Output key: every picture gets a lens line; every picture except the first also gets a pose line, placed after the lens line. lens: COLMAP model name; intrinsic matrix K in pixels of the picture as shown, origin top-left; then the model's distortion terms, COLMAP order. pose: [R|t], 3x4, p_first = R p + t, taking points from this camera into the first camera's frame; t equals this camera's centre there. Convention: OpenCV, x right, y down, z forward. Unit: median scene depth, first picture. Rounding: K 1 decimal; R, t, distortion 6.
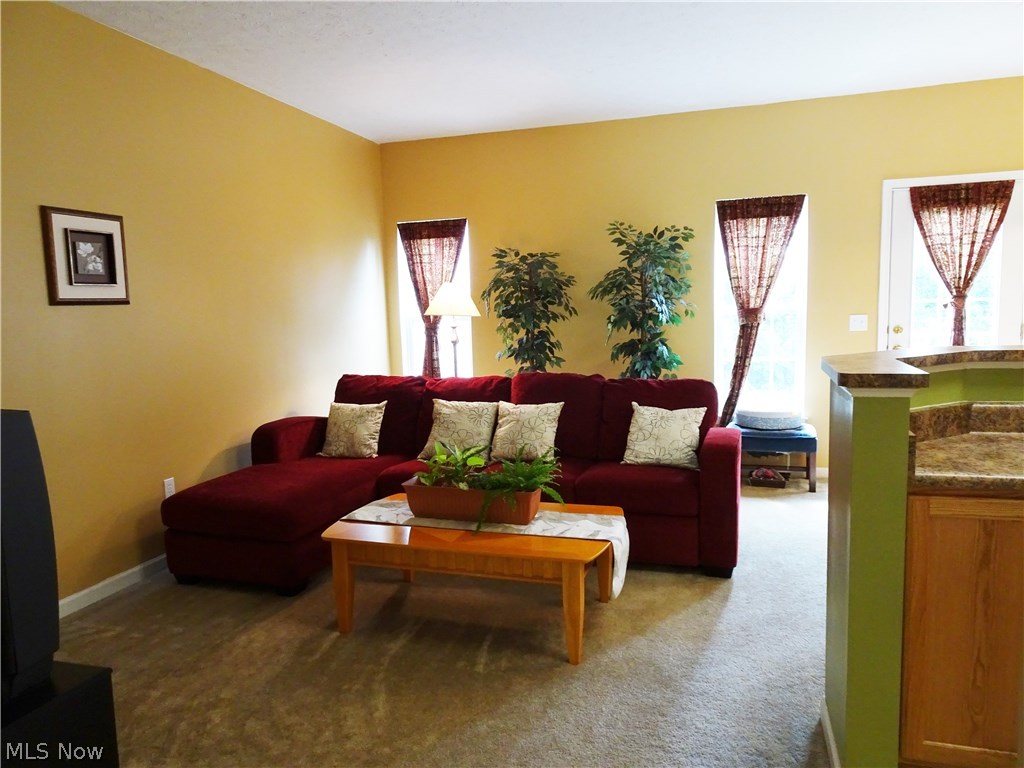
lens RADIAL K [[726.1, 0, 513.4], [0, 726.1, 387.6], [0, 0, 1]] dist [0.005718, -0.001163]
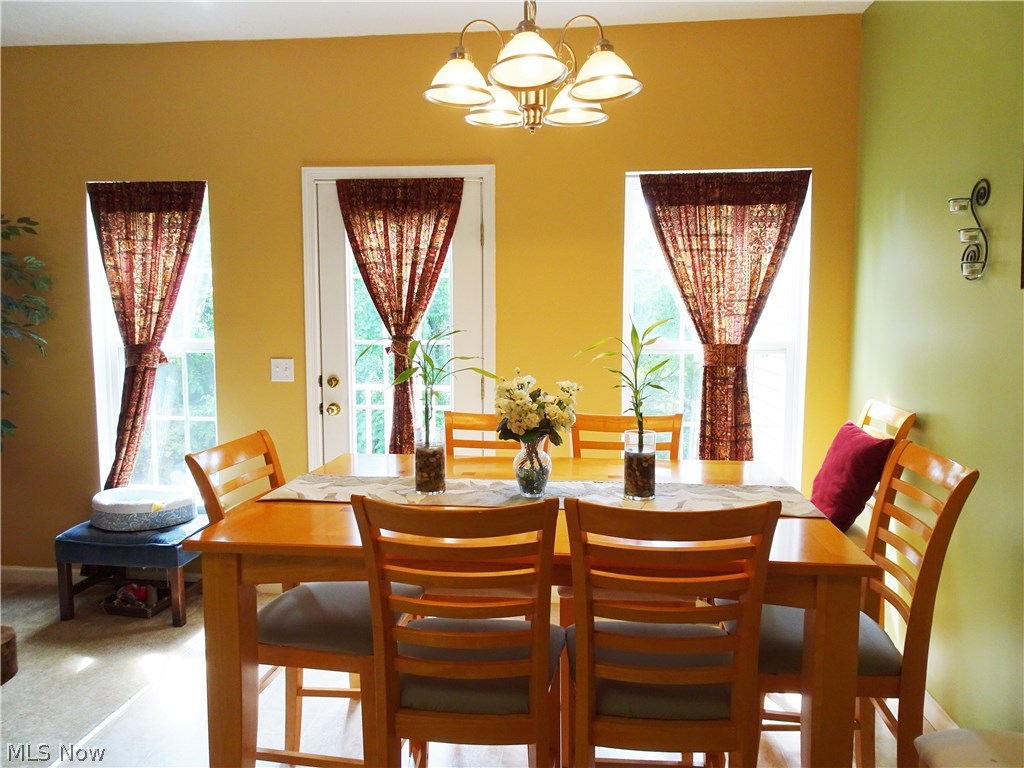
lens RADIAL K [[726.1, 0, 513.4], [0, 726.1, 387.6], [0, 0, 1]] dist [0.005718, -0.001163]
pose [[0.976993, 0.012767, 0.212887, 0.549789], [-0.008850, 0.999774, -0.019343, -0.061475], [-0.213085, 0.017014, 0.976885, 0.275329]]
